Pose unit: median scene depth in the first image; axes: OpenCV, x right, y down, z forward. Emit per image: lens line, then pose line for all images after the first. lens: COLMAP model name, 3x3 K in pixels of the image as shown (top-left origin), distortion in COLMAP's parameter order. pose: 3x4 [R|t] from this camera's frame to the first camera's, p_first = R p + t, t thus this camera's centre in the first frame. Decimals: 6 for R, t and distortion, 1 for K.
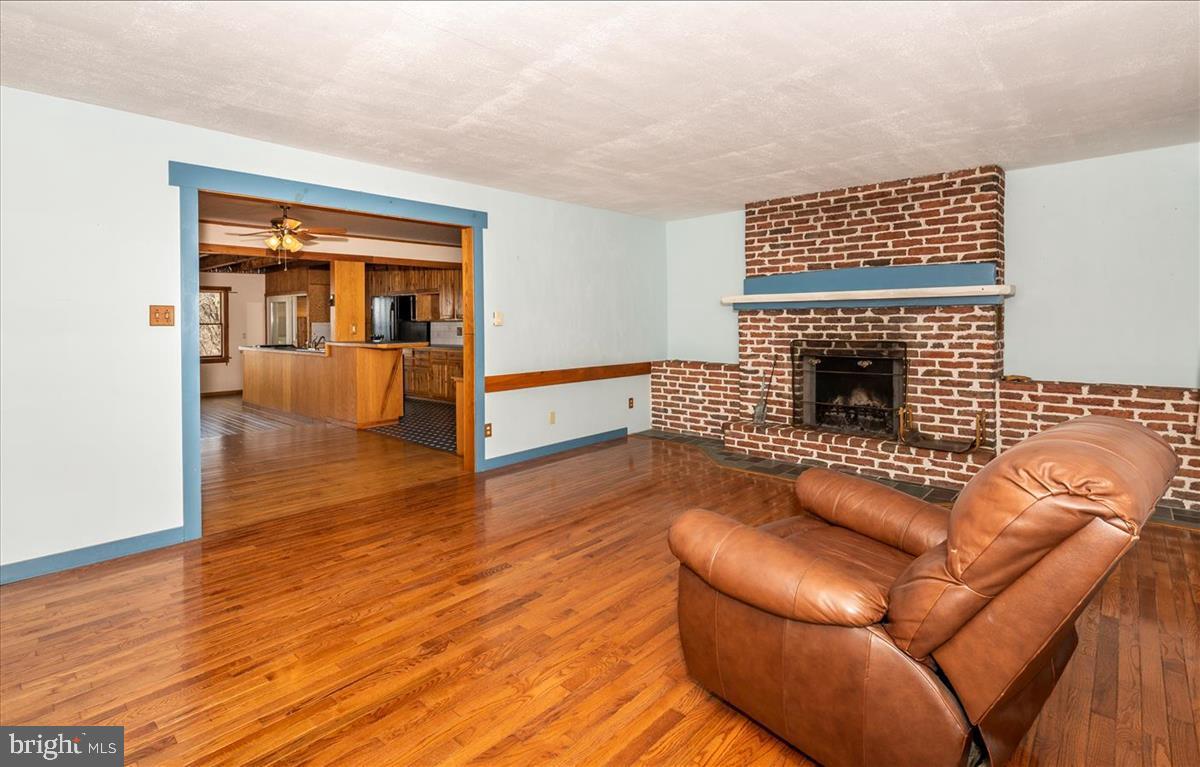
lens RADIAL K [[600.2, 0, 598.2], [0, 600.2, 312.4], [0, 0, 1]] dist [-0.000018, -0.000102]
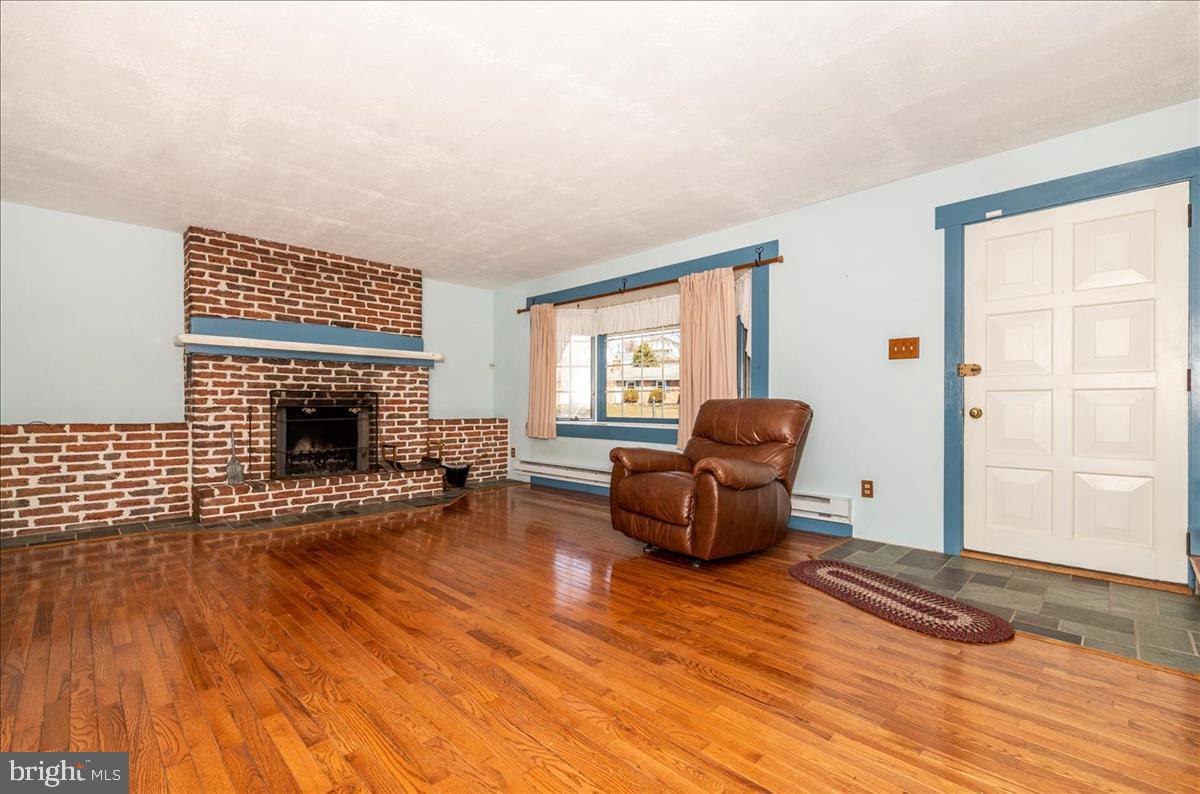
lens RADIAL K [[504.2, 0, 600.0], [0, 504.2, 397.0], [0, 0, 1]] dist [-0.001000, -0.000024]
pose [[0.041502, 0.020279, 0.998933, -0.461732], [-0.010760, 0.999745, -0.019849, 0.068076], [-0.999080, -0.009925, 0.041710, 0.452493]]
